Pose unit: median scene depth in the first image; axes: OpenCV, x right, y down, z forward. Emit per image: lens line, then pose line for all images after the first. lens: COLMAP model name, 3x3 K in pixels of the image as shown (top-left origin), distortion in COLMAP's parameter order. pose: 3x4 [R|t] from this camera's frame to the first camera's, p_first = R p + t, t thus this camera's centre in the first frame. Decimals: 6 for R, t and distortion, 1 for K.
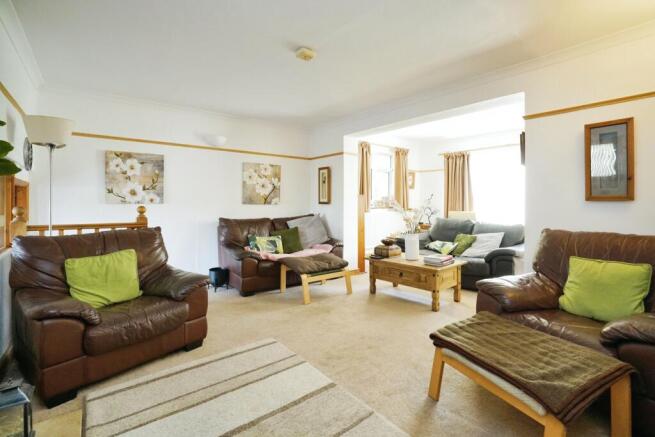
lens RADIAL K [[311.5, 0, 328.4], [0, 311.5, 199.6], [0, 0, 1]] dist [-0.022176, 0.000697]
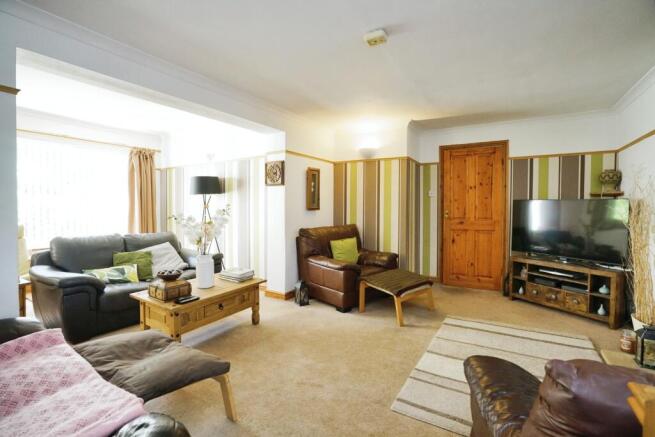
lens RADIAL K [[306.8, 0, 324.3], [0, 306.8, 214.6], [0, 0, 1]] dist [-0.040124, 0.000541]
pose [[-0.332127, -0.028906, 0.942792, -0.524918], [-0.015161, 0.999565, 0.025306, -0.012644], [-0.943113, -0.005888, -0.332421, 0.928681]]
